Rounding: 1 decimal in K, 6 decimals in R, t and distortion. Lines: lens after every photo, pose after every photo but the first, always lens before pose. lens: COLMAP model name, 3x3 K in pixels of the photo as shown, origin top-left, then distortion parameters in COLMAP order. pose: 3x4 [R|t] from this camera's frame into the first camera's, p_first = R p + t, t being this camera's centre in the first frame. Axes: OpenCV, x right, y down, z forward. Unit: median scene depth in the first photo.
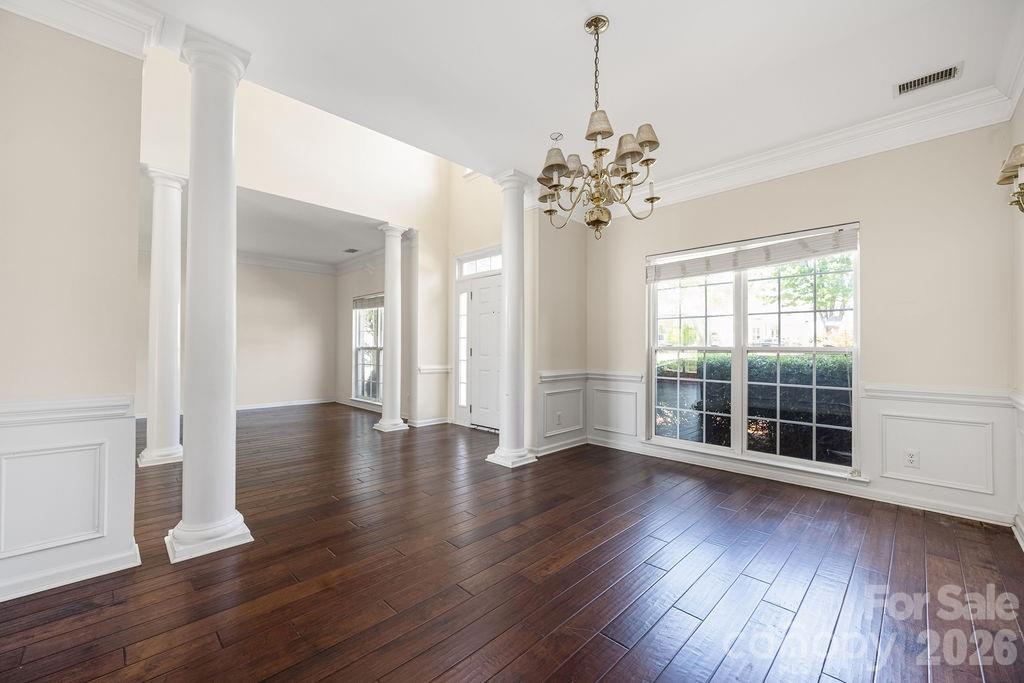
lens RADIAL K [[411.6, 0, 510.6], [0, 411.6, 342.8], [0, 0, 1]] dist [-0.003618, -0.000111]
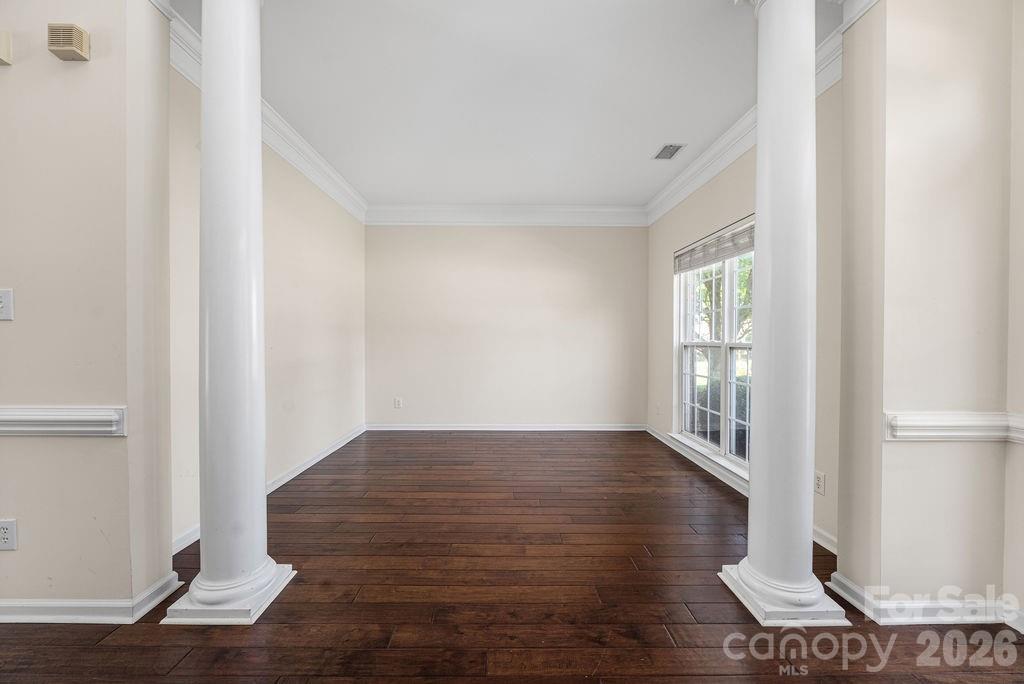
lens RADIAL K [[411.6, 0, 510.6], [0, 411.6, 343.3], [0, 0, 1]] dist [-0.003618, -0.000111]
pose [[0.720839, 0.004666, -0.693086, -0.163598], [0.007270, 0.999871, 0.014292, 0.000918], [0.693064, -0.015341, 0.720713, 0.464587]]
